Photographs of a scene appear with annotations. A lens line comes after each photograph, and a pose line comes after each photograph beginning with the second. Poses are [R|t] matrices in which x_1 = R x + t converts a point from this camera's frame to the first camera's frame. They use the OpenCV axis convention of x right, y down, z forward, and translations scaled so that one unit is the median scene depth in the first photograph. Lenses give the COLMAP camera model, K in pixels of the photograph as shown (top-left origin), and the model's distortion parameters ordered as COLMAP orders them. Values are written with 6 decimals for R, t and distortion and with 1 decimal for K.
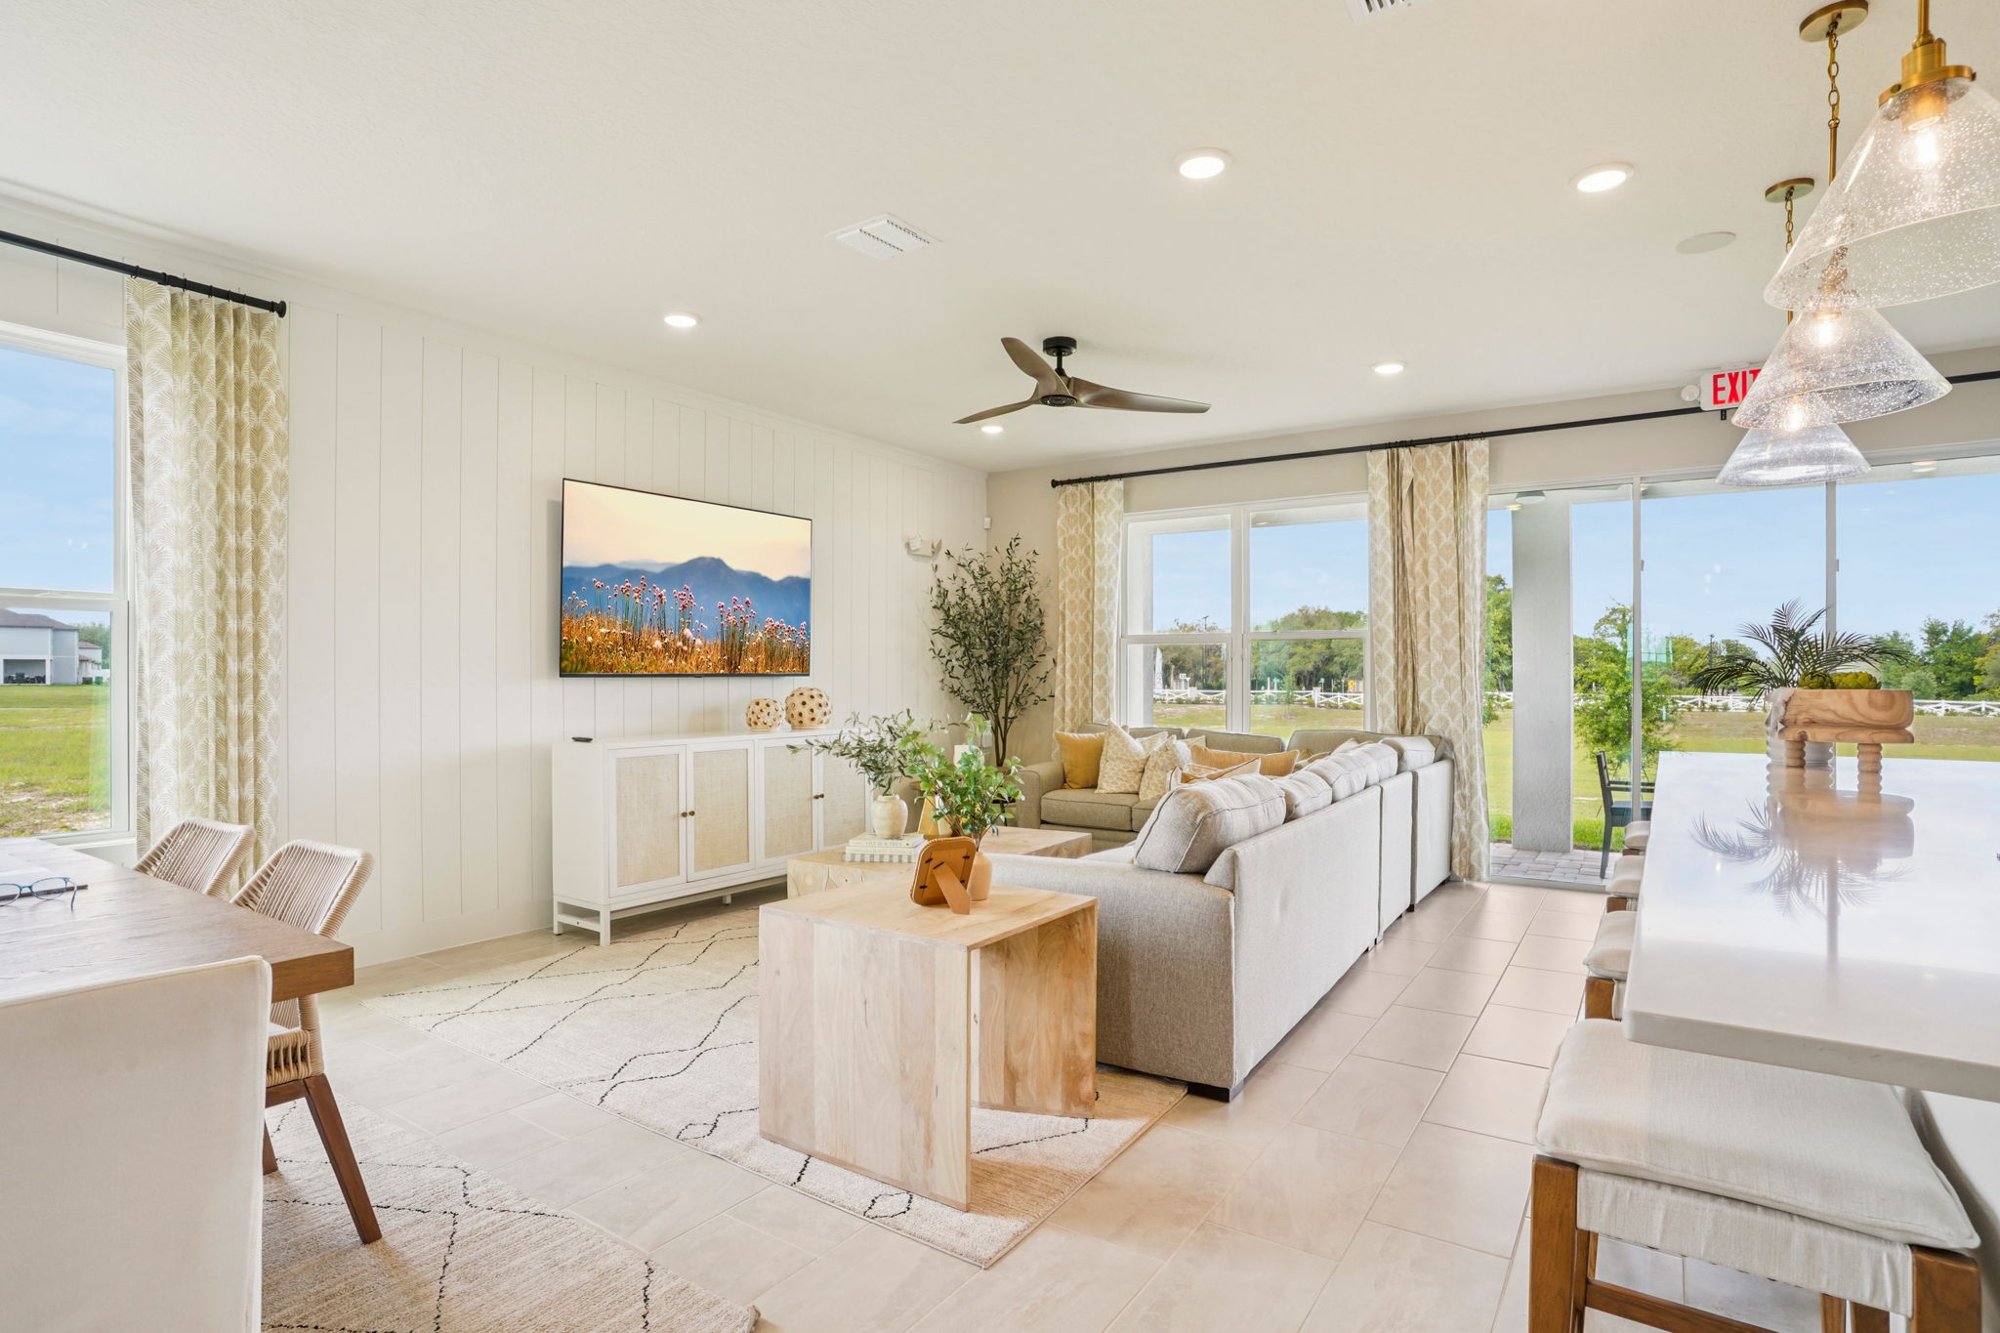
lens RADIAL K [[1011.8, 0, 992.9], [0, 1011.8, 674.3], [0, 0, 1]] dist [-0.078869, 0.037071]
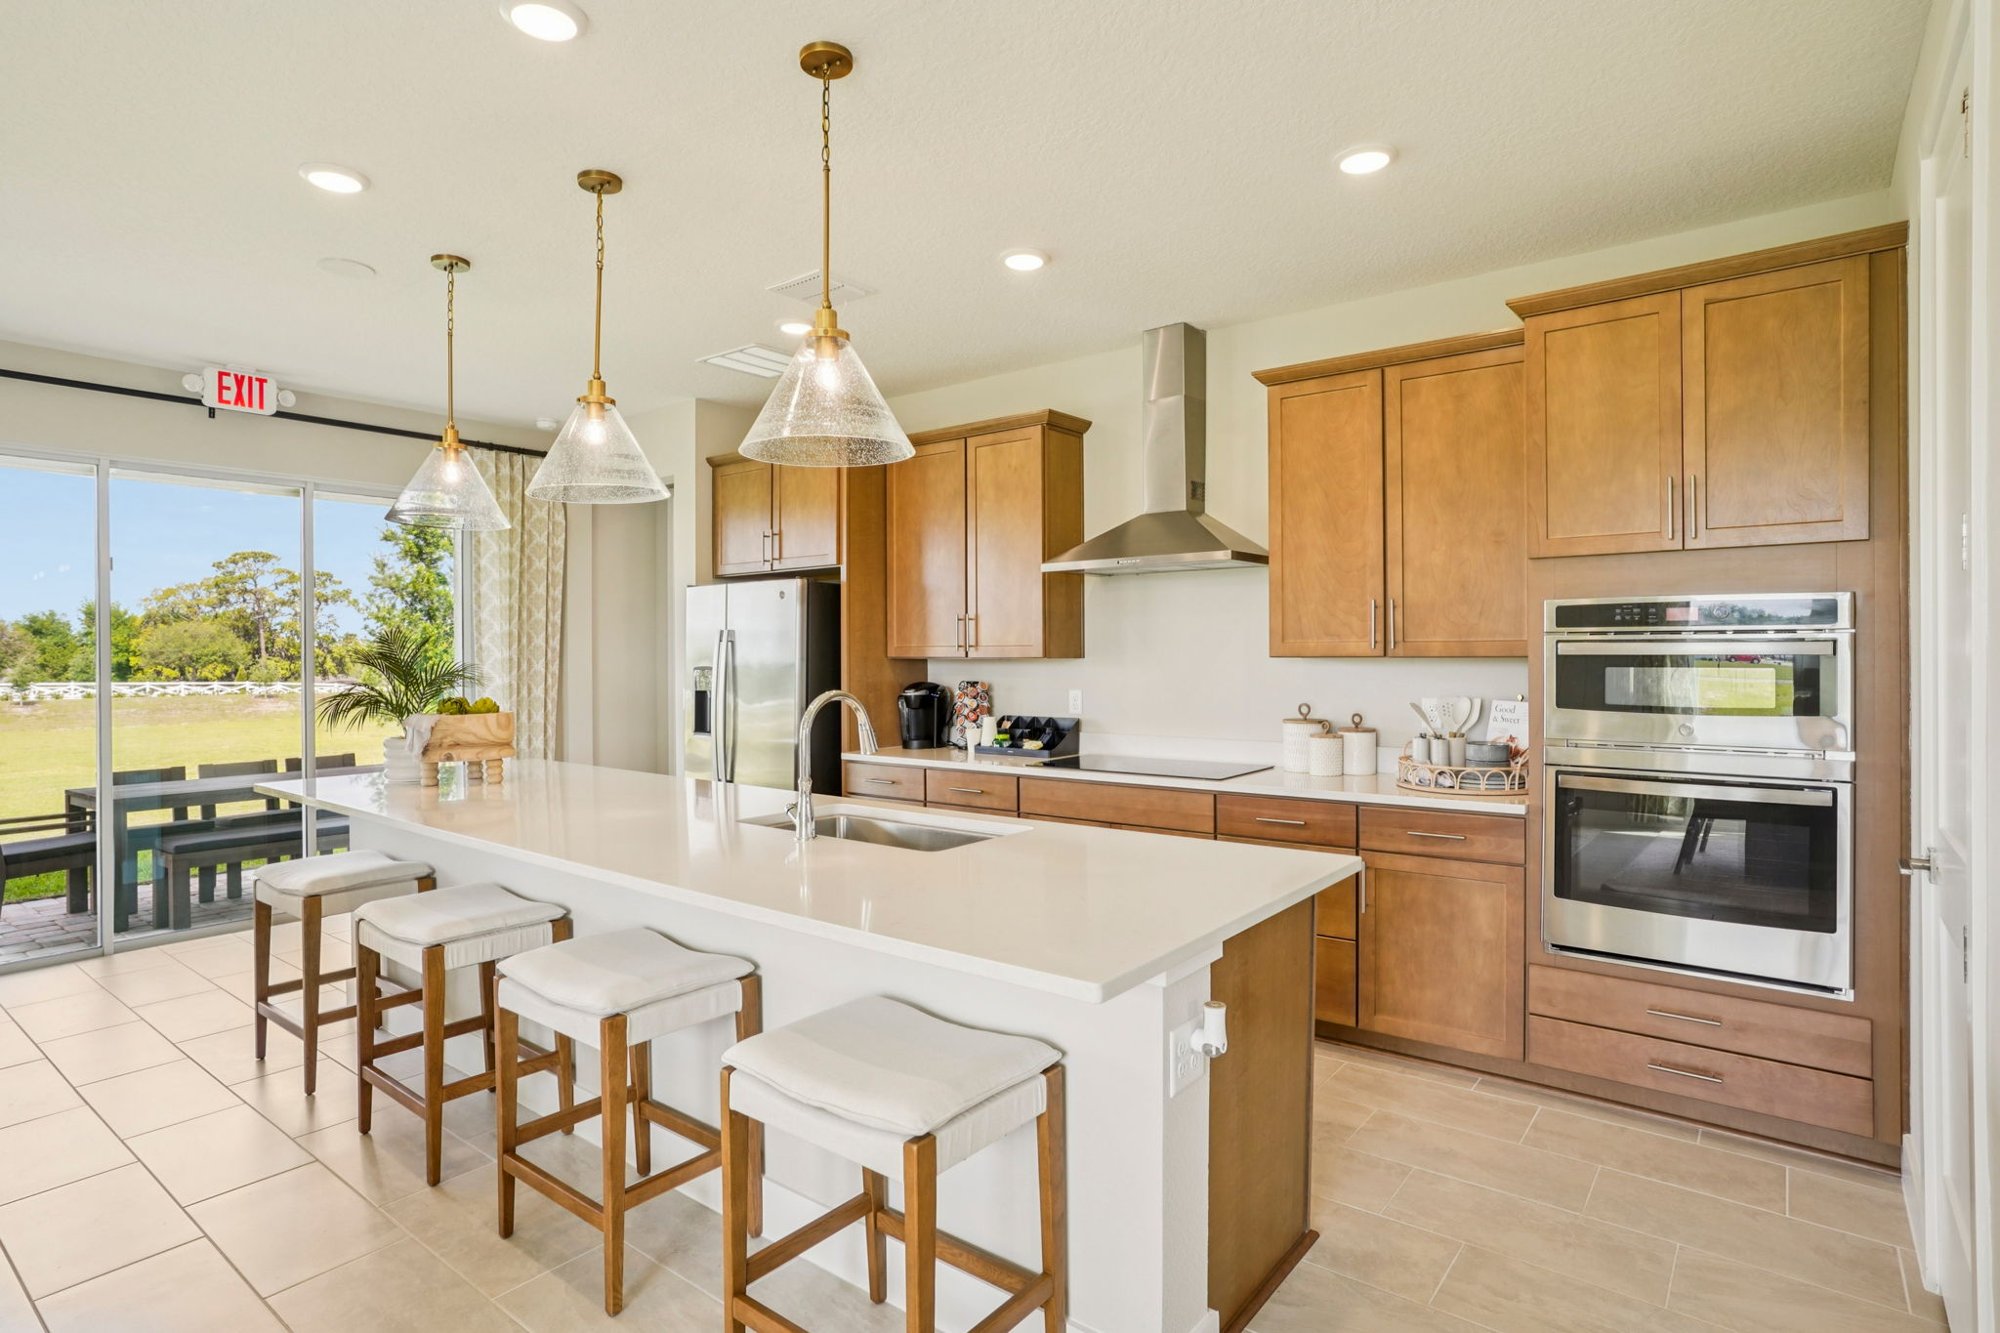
lens RADIAL K [[1047.3, 0, 998.8], [0, 1047.3, 652.3], [0, 0, 1]] dist [-0.070851, 0.045347]
pose [[0.065985, -0.003964, 0.997813, -0.159831], [0.006325, 0.999974, 0.003555, -0.031093], [-0.997801, 0.006077, 0.066009, 0.165481]]
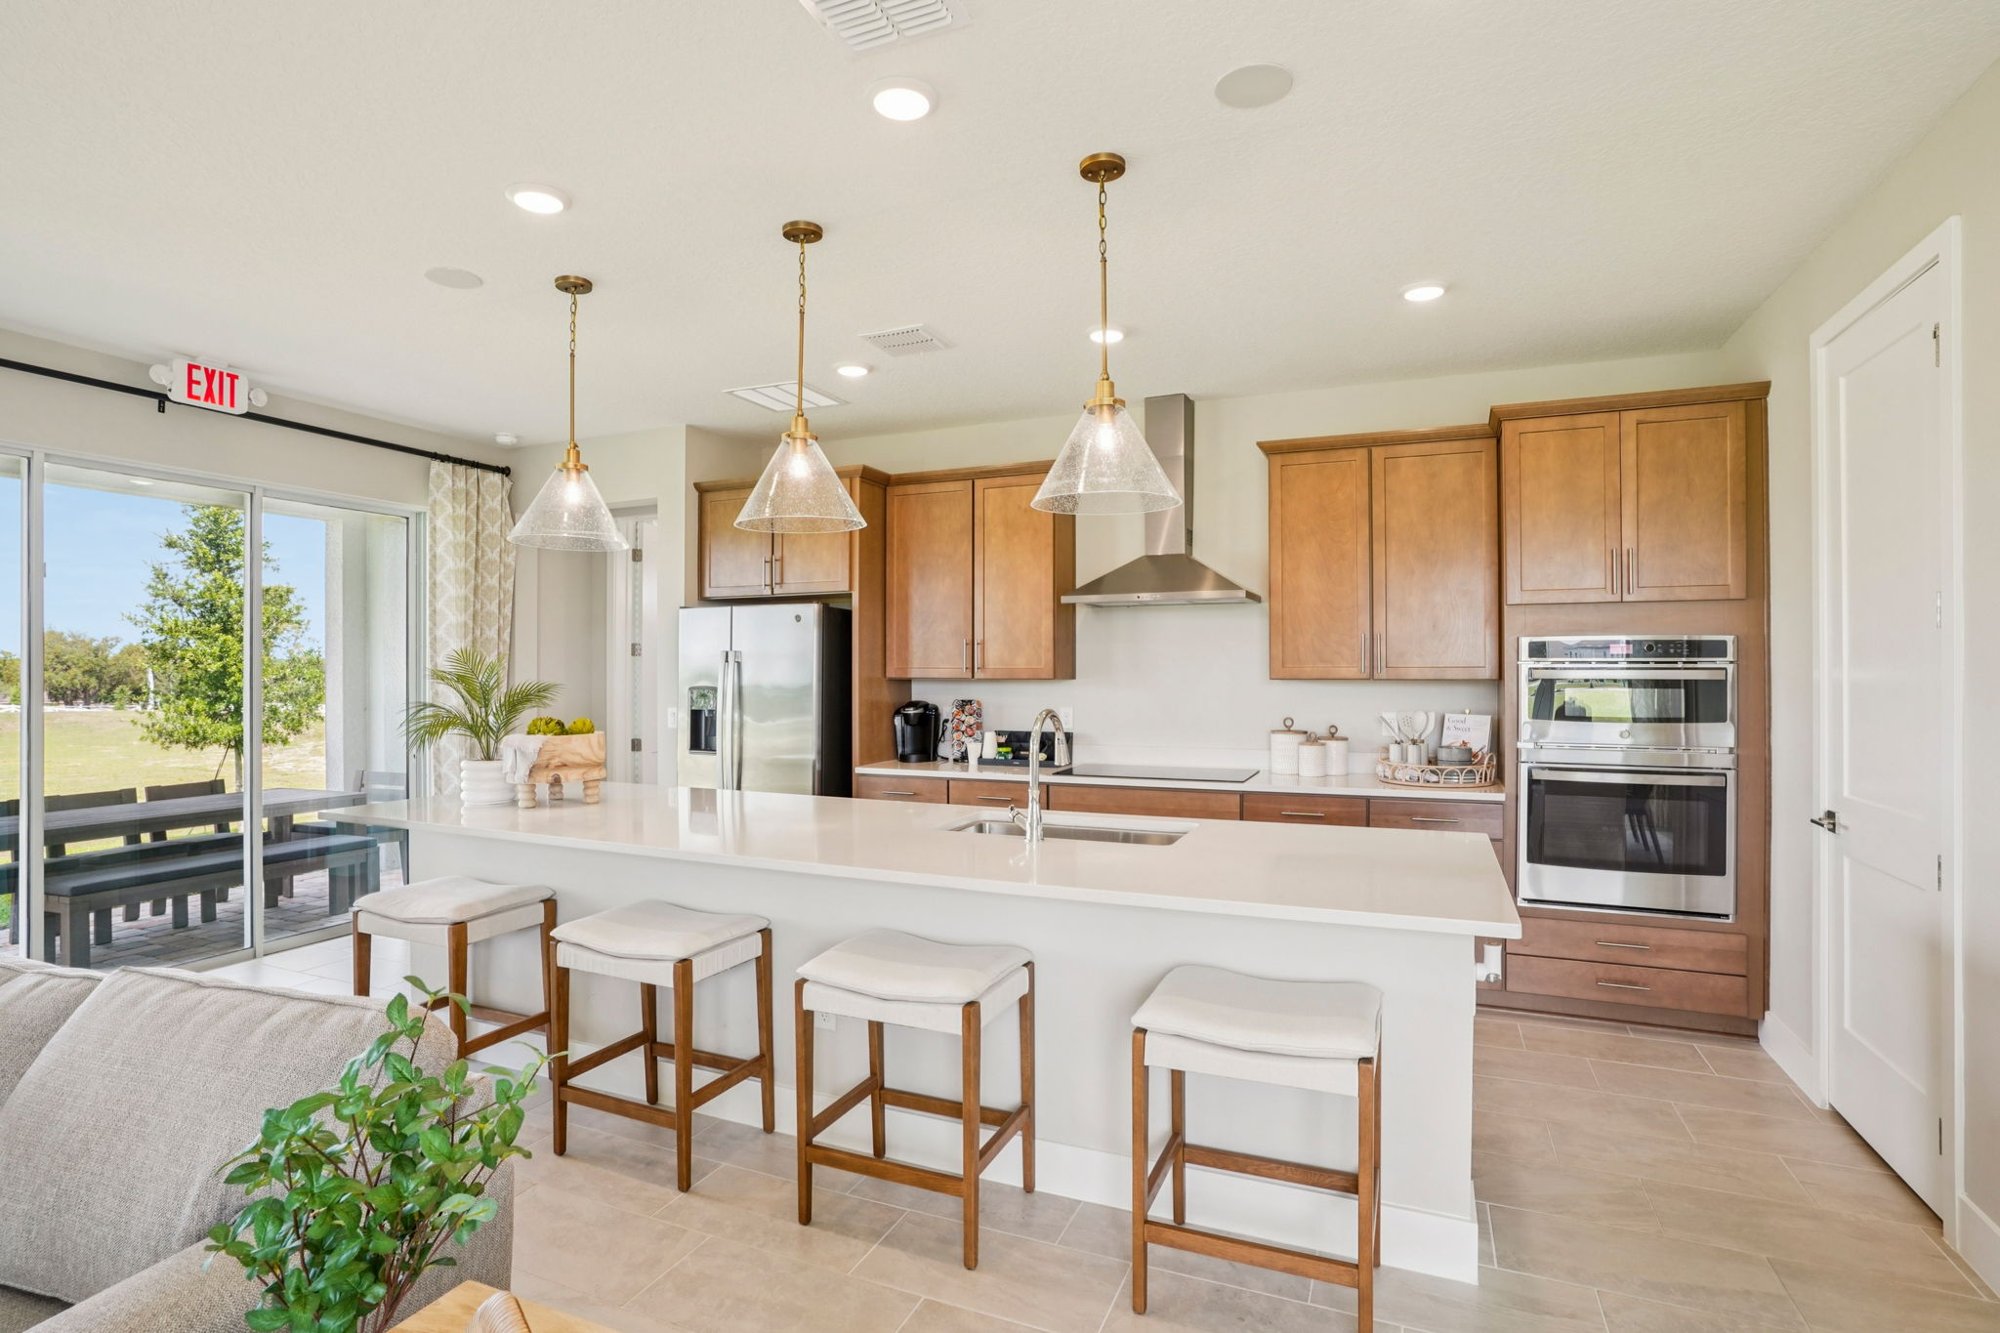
lens RADIAL K [[984.0, 0, 1004.2], [0, 984.0, 665.4], [0, 0, 1]] dist [-0.078531, 0.040960]
pose [[-0.194556, 0.001493, 0.980890, -0.184865], [0.000516, 0.999999, -0.001420, -0.034402], [-0.980891, 0.000230, -0.194557, 0.395109]]
